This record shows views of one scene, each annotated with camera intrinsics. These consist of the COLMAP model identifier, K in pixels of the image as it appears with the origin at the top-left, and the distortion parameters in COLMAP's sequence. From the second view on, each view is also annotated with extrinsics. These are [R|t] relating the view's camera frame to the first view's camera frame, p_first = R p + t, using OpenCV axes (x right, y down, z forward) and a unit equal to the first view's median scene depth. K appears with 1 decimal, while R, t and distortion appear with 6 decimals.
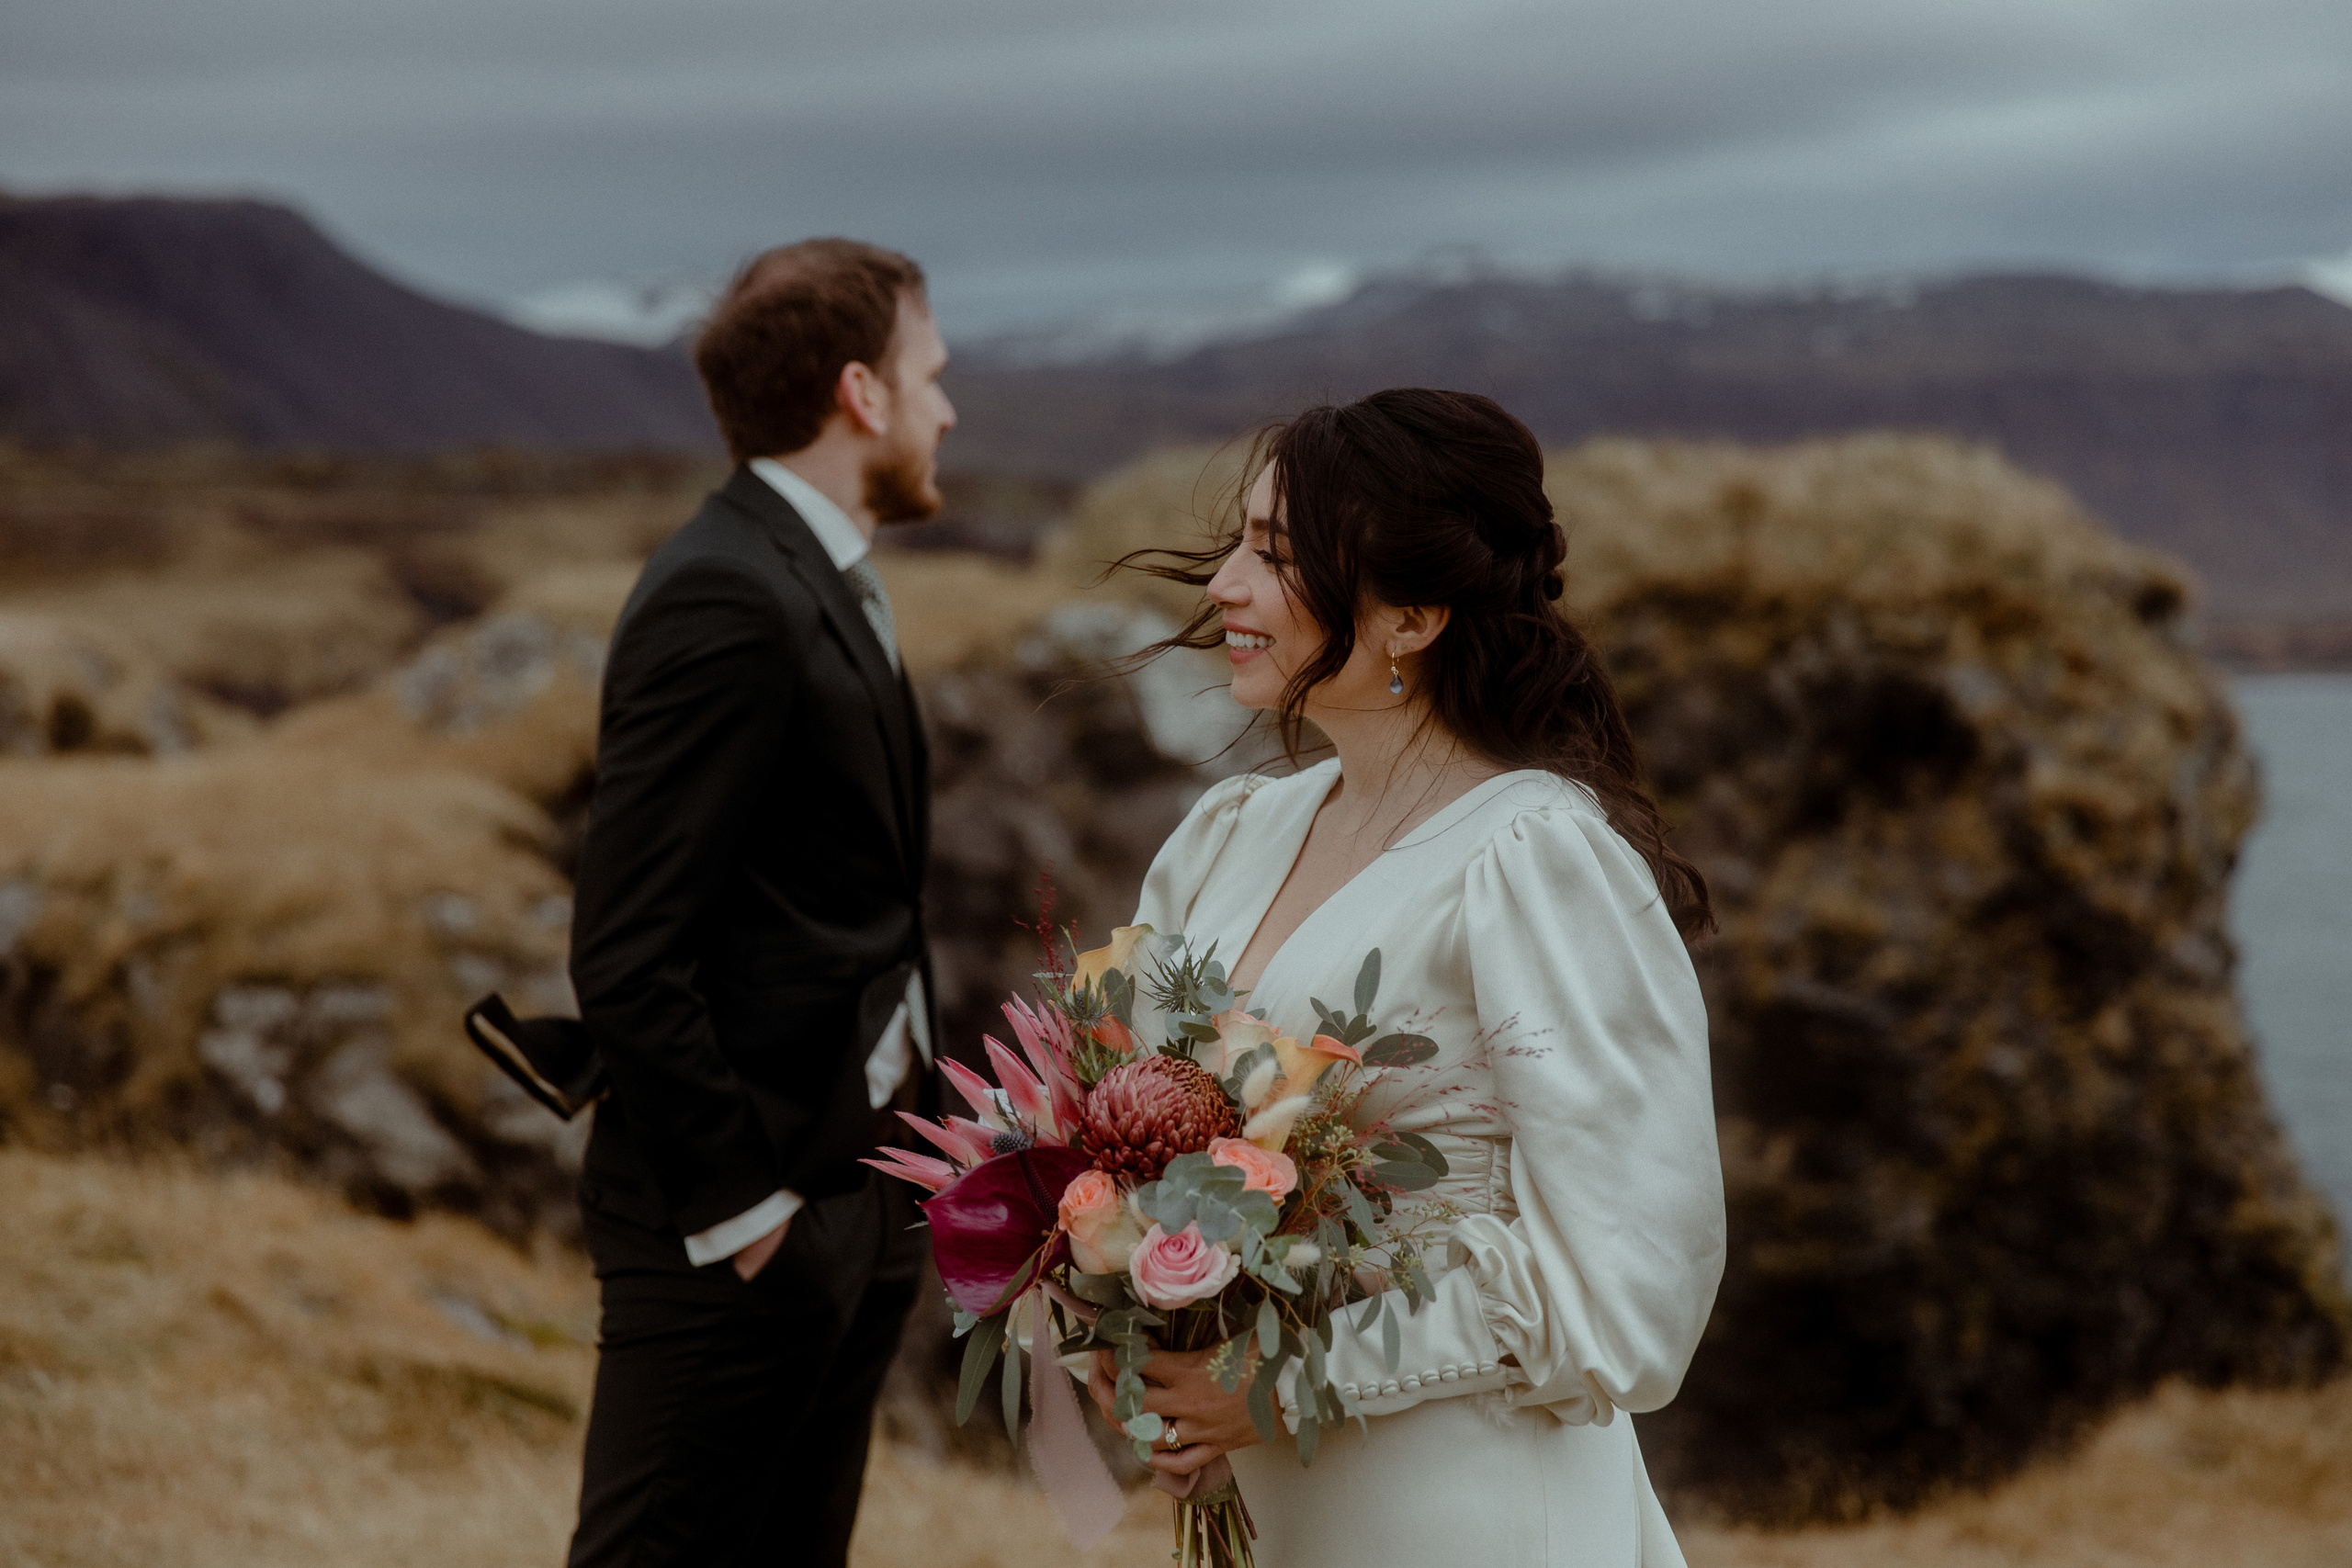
lens RADIAL K [[4371.7, 0, 1176.0], [0, 4371.7, 784.0], [0, 0, 1]] dist [-0.022972, -0.136033]
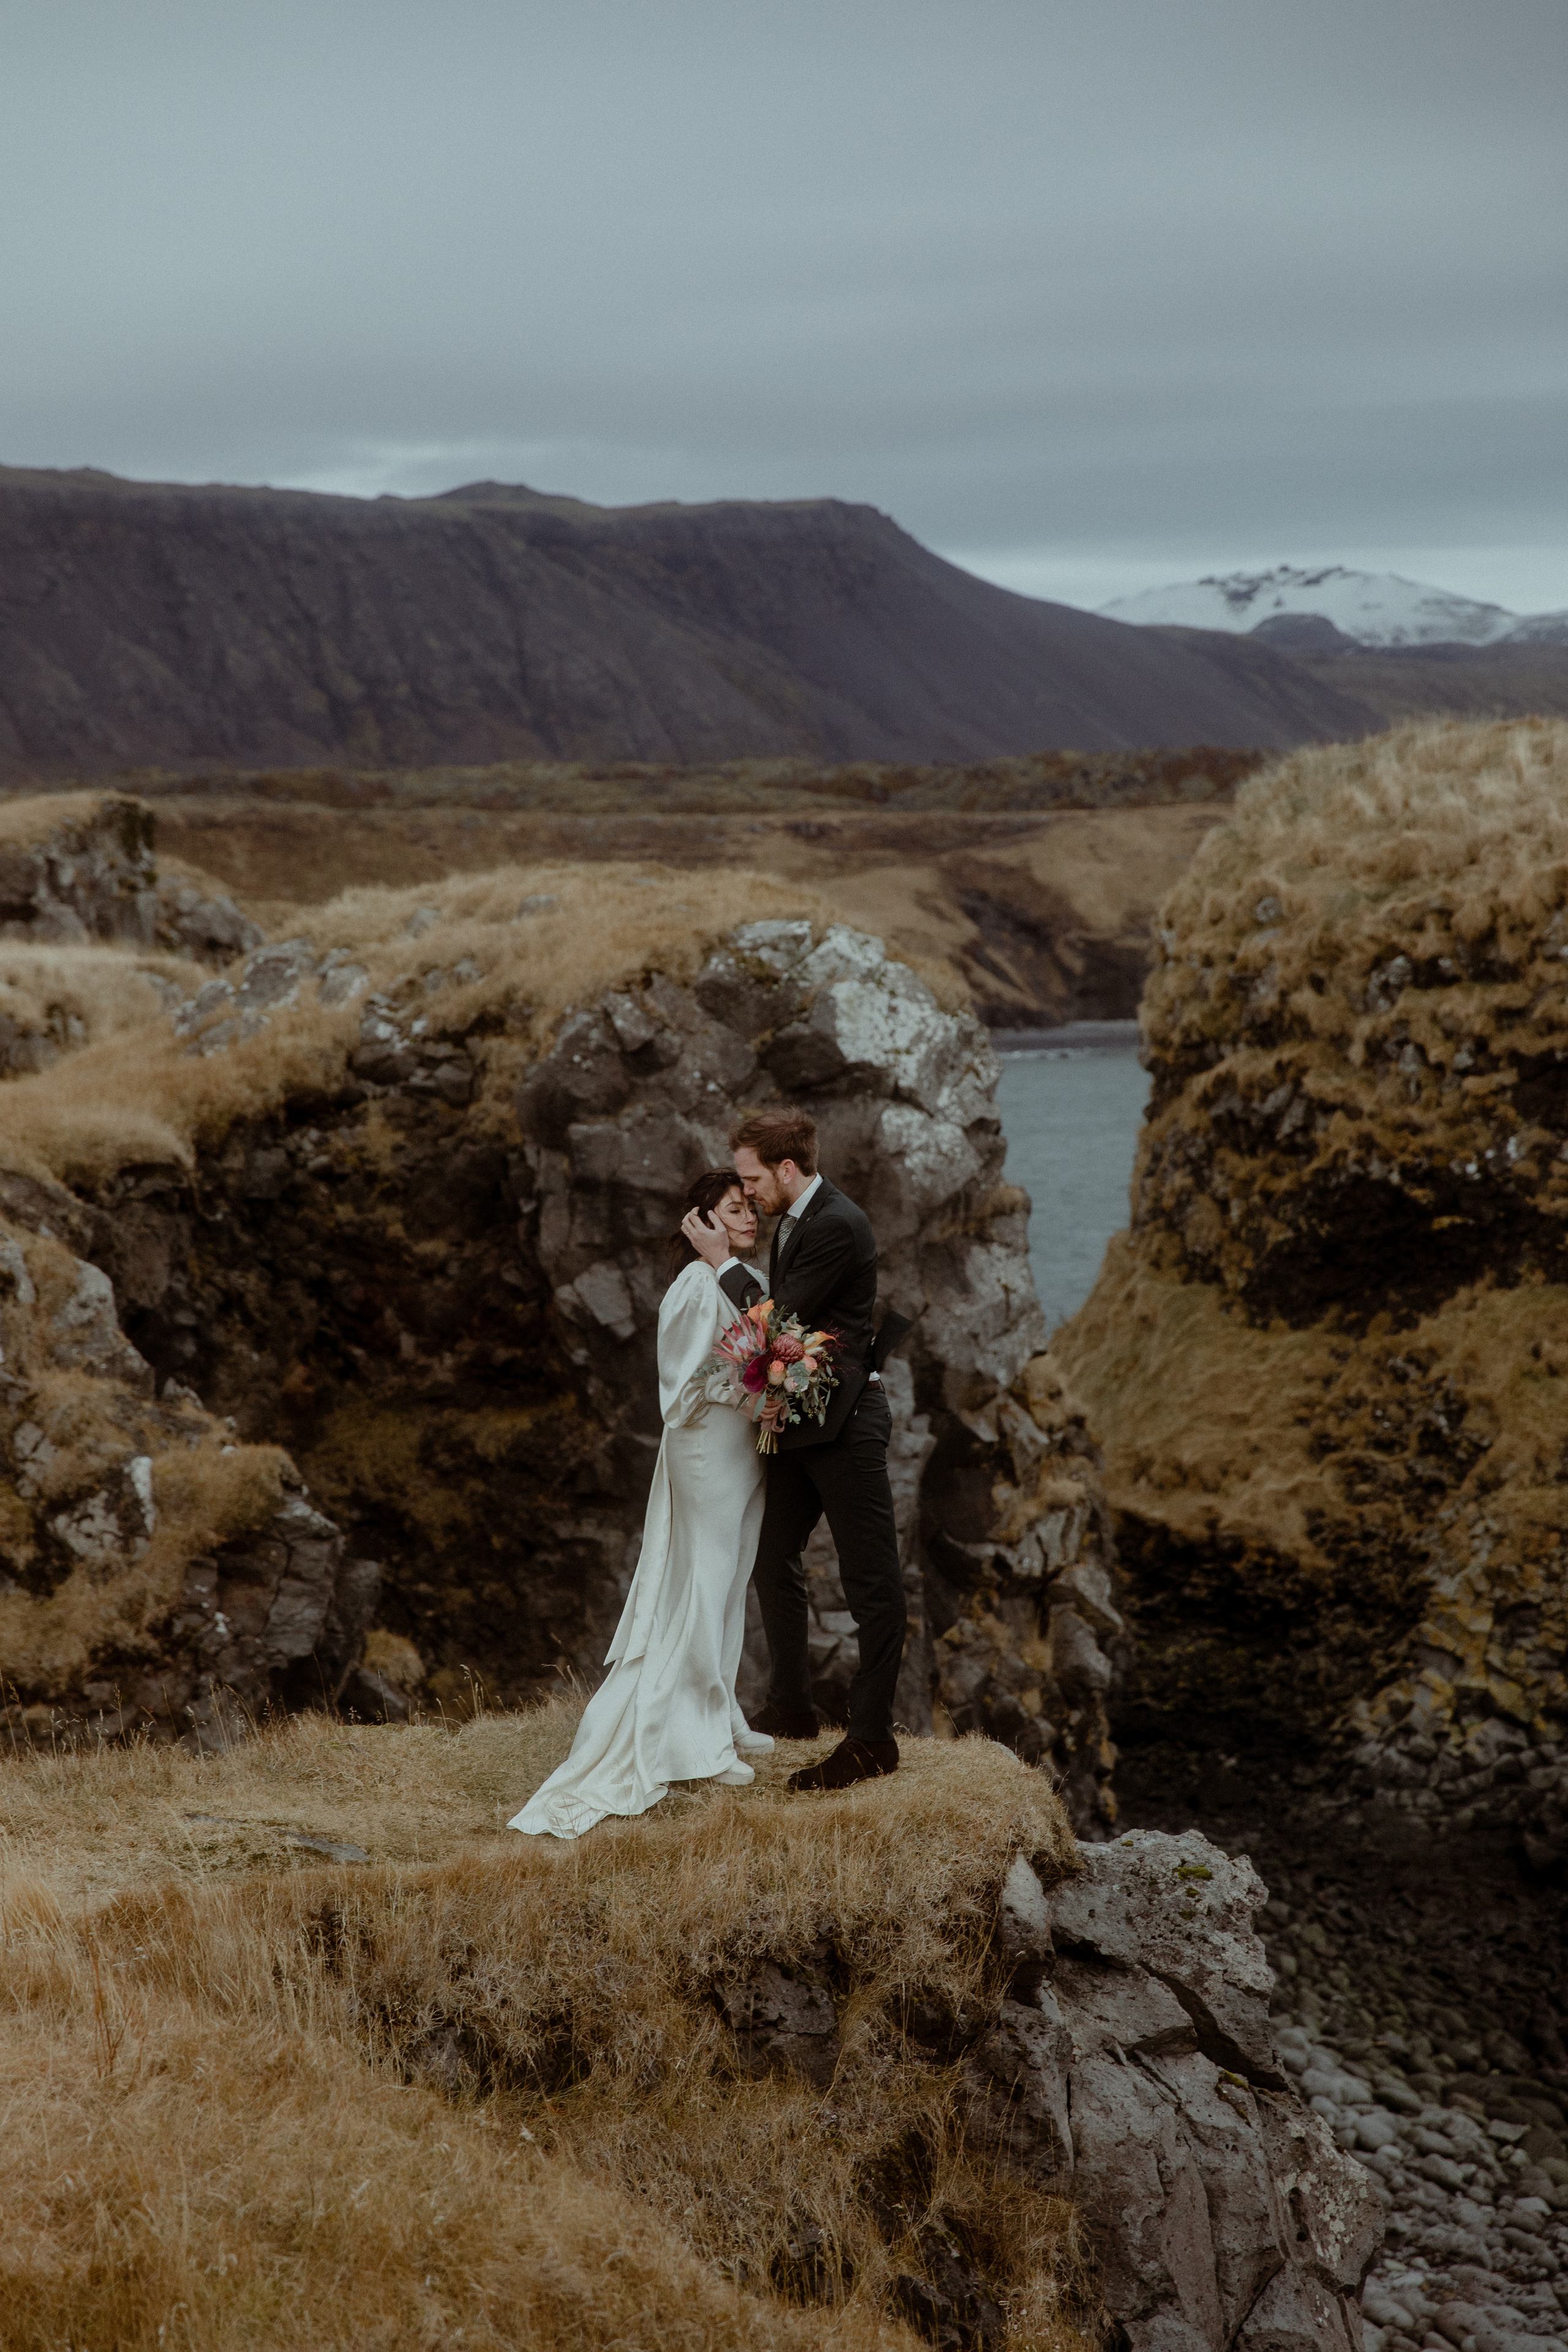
lens RADIAL K [[4492.8, 0, 784.0], [0, 4492.8, 1176.0], [0, 0, 1]] dist [0.014683, -0.042538]
pose [[0.974730, -0.010532, -0.223137, 0.129153], [0.014611, 0.999755, 0.016638, 0.000208], [0.222907, -0.019478, 0.974645, 0.019248]]
